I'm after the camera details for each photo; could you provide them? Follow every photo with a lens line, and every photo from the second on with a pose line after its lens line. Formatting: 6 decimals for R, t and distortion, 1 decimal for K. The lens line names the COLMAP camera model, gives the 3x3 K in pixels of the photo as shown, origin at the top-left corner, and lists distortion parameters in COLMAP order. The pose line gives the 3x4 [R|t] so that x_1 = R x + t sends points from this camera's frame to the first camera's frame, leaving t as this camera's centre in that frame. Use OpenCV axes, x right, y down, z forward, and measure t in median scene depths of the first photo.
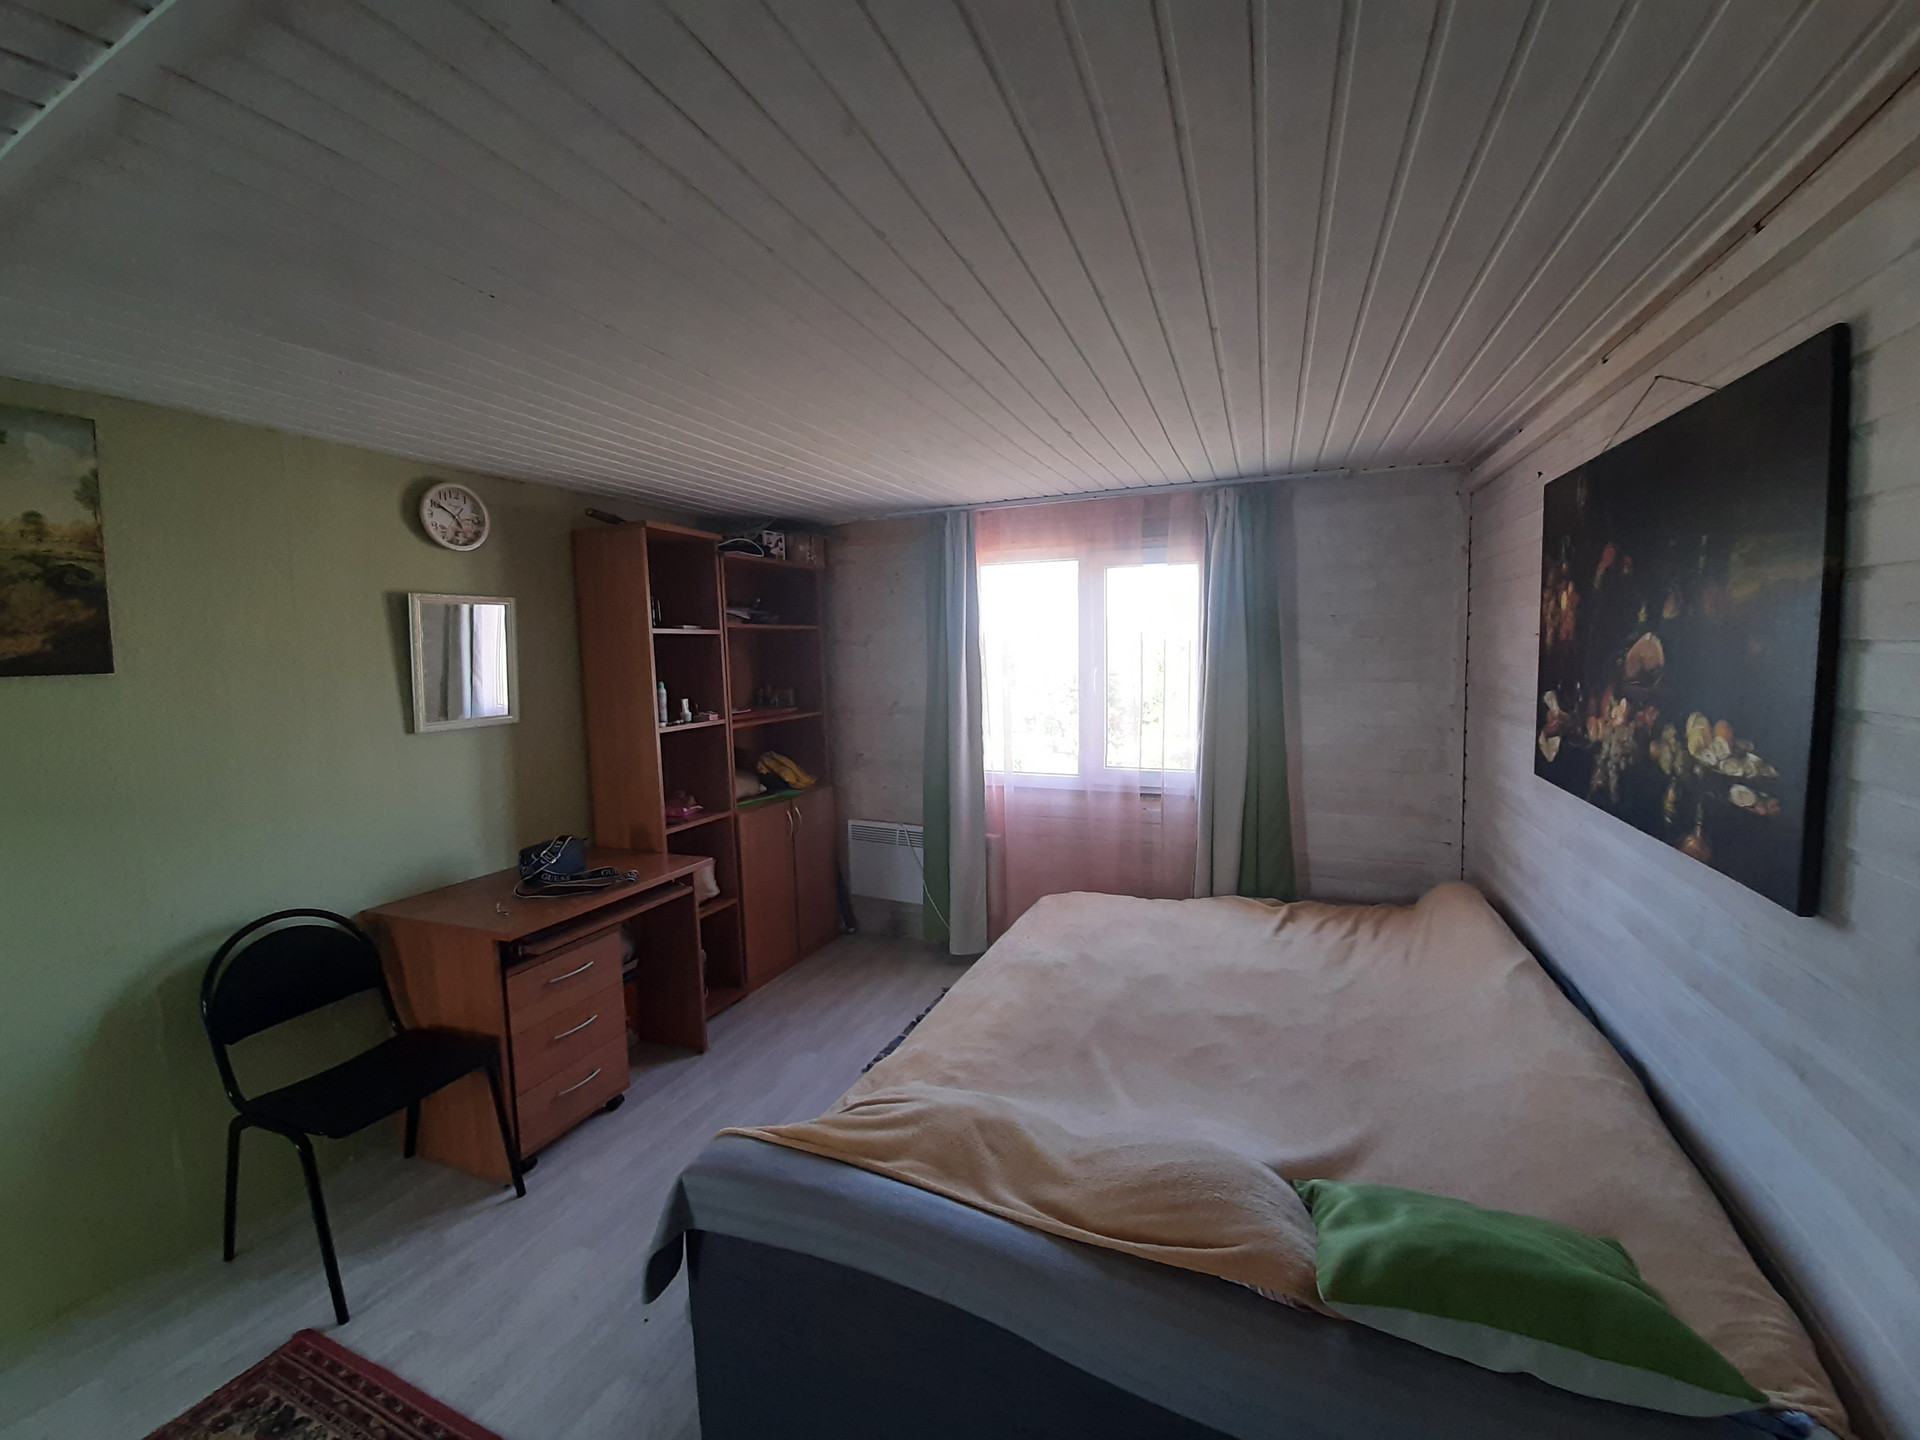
lens RADIAL K [[758.5, 0, 960.0], [0, 758.5, 720.0], [0, 0, 1]] dist [0.000841, -0.011016]
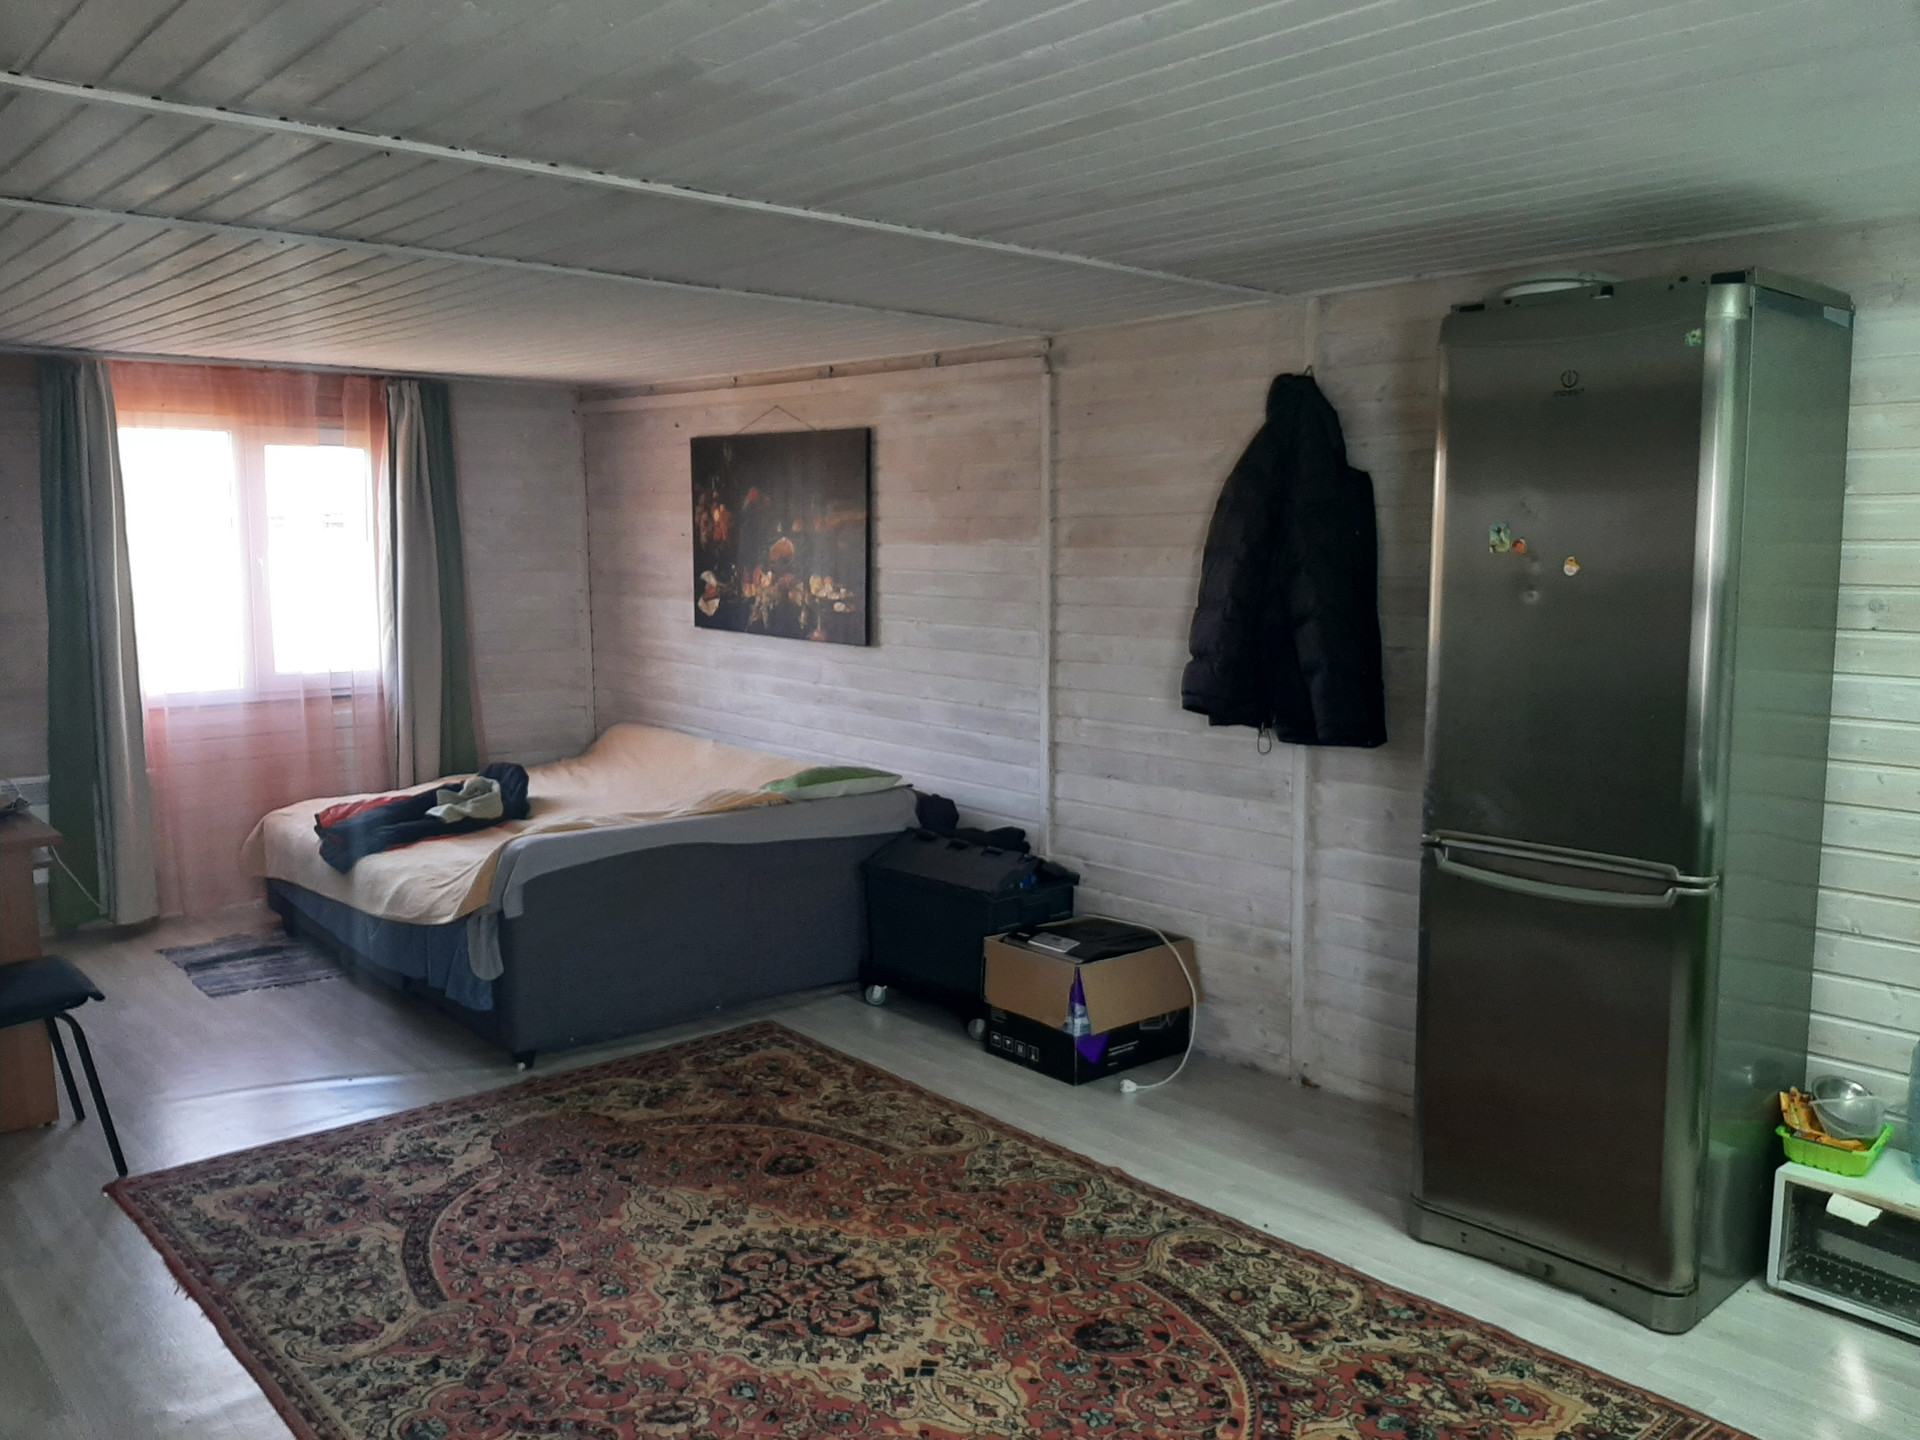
lens RADIAL K [[1456.9, 0, 960.0], [0, 1456.9, 720.0], [0, 0, 1]] dist [0.076478, -0.143909]
pose [[0.439267, -0.096023, 0.893210, -1.154484], [0.072017, 0.994835, 0.071531, 0.059727], [-0.895465, 0.032905, 0.443914, -0.543576]]
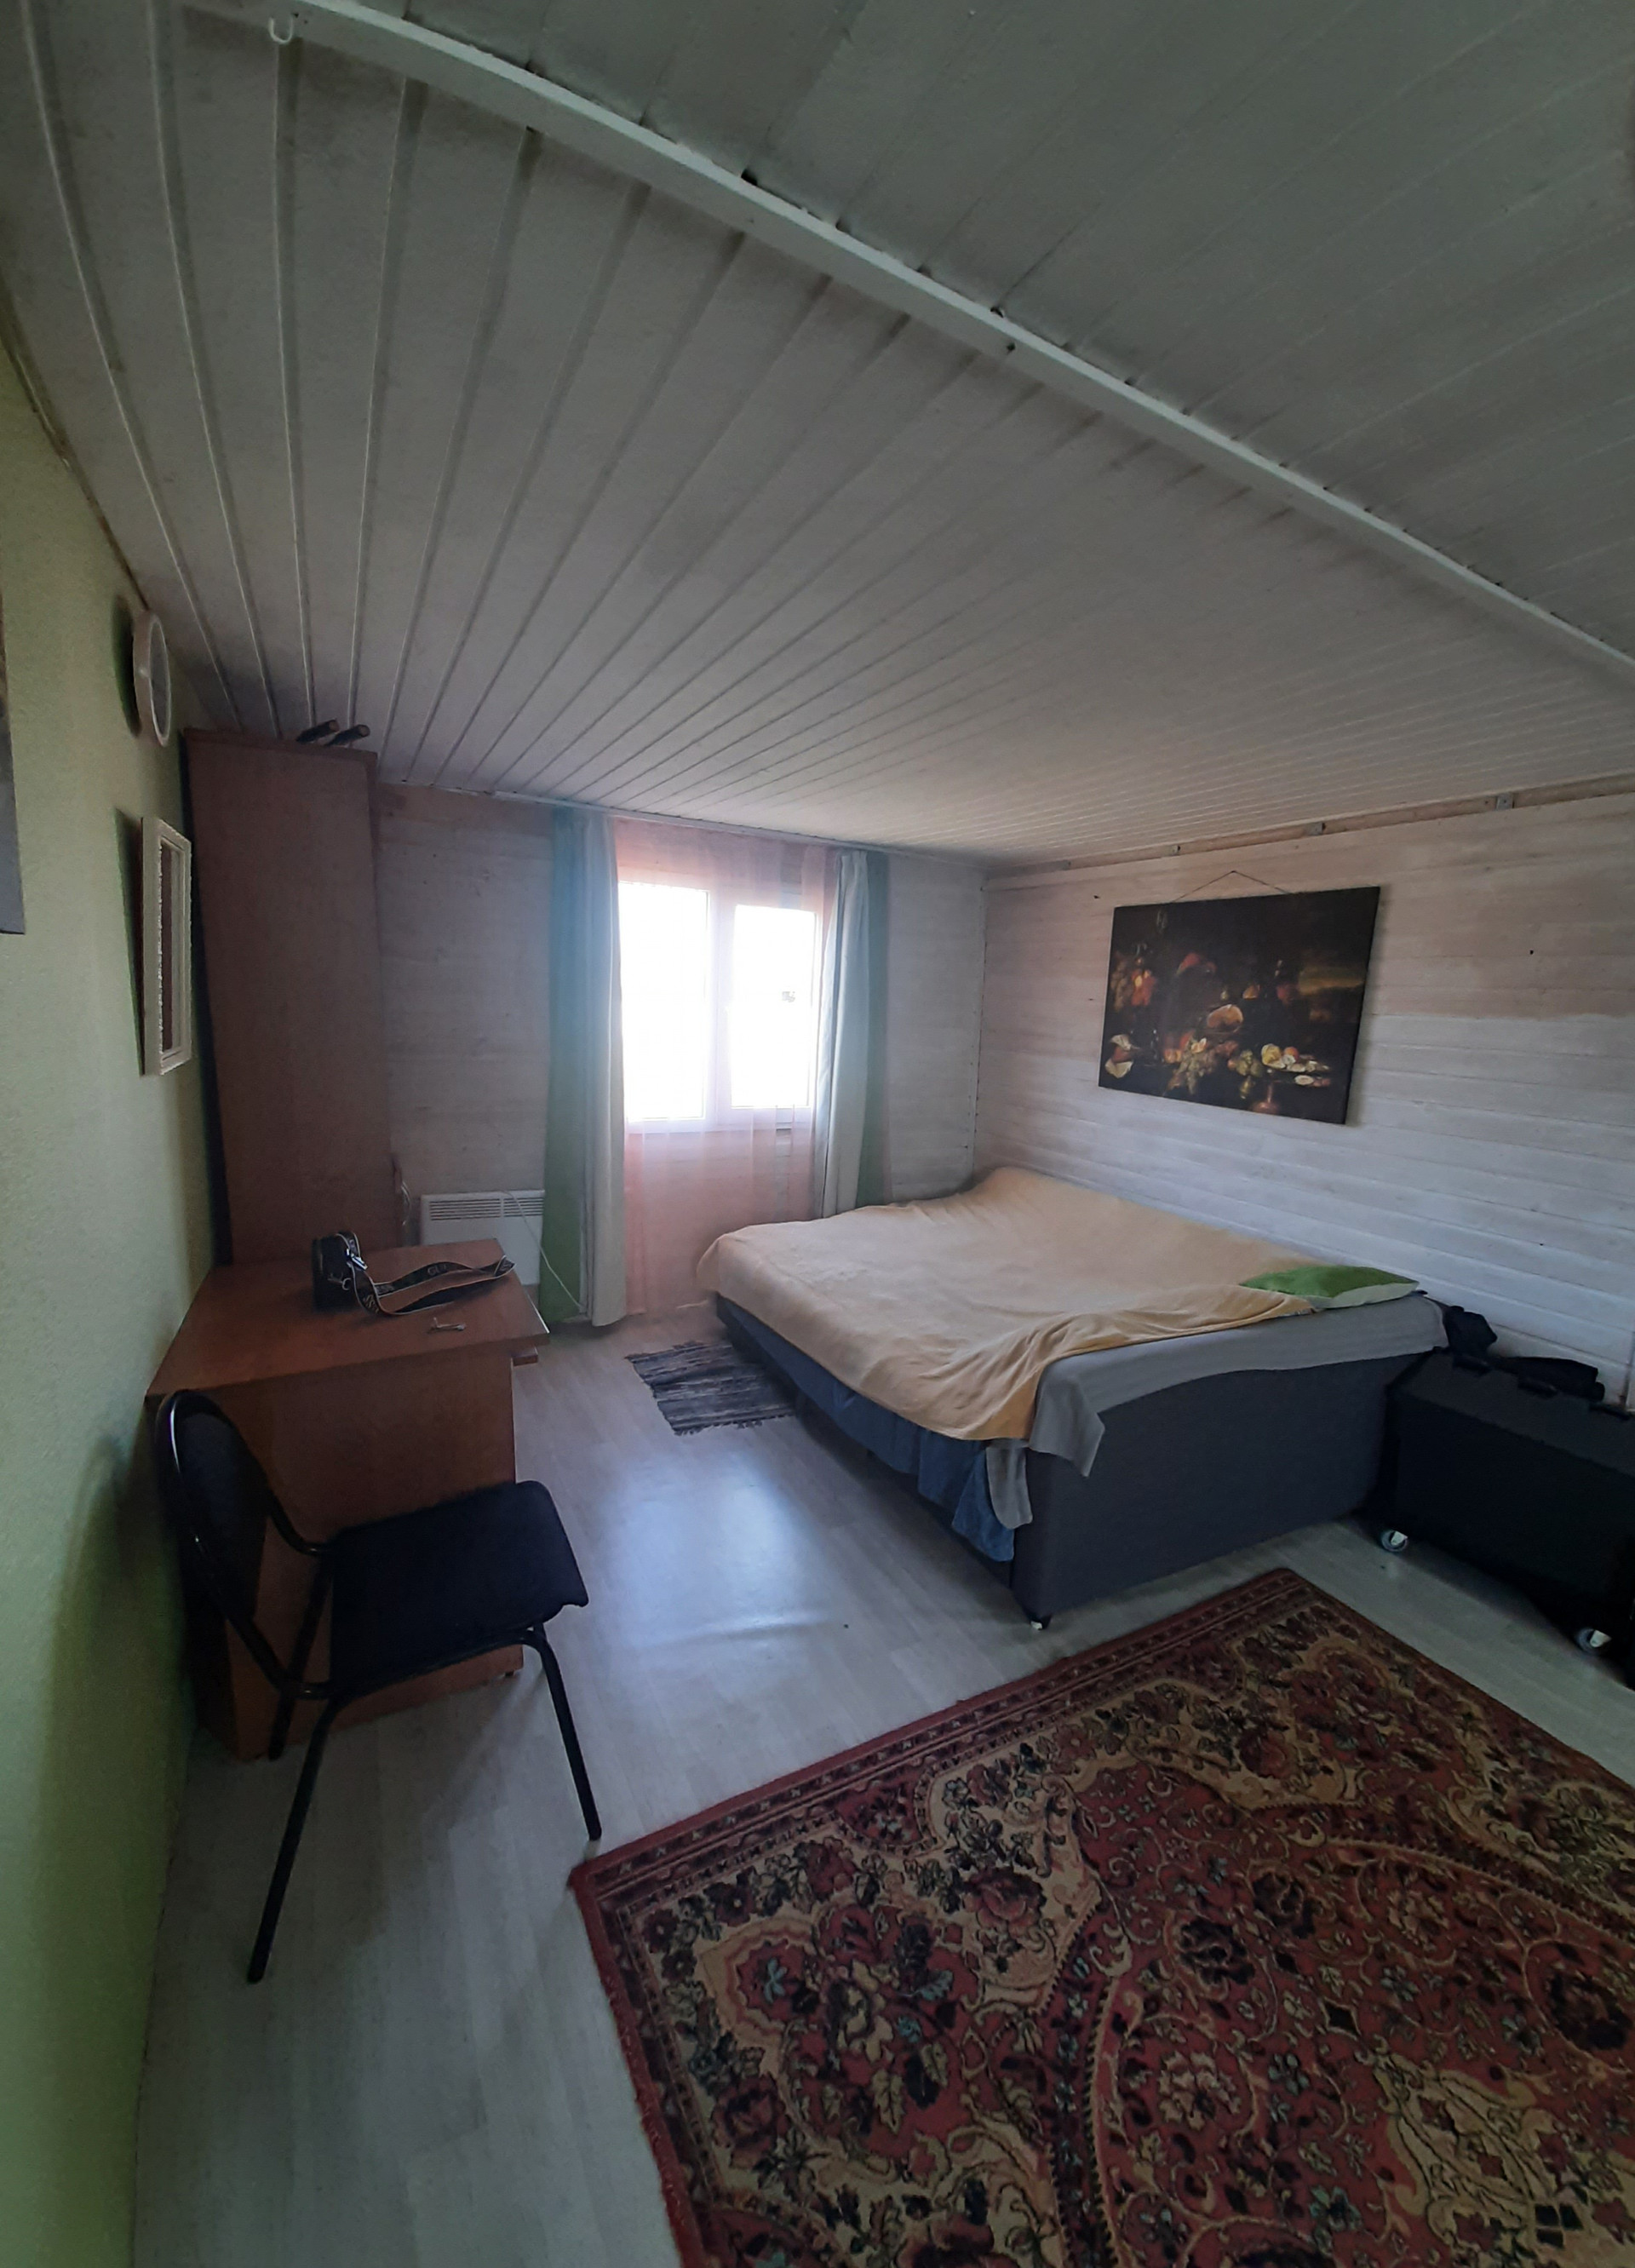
lens RADIAL K [[882.5, 0, 889.1], [0, 882.5, 1154.6], [0, 0, 1]] dist [0.000771, -0.009121]
pose [[0.607568, -0.084941, 0.789713, -0.715115], [0.015012, 0.995316, 0.095505, 0.020193], [-0.794126, -0.046171, 0.605997, 0.139889]]
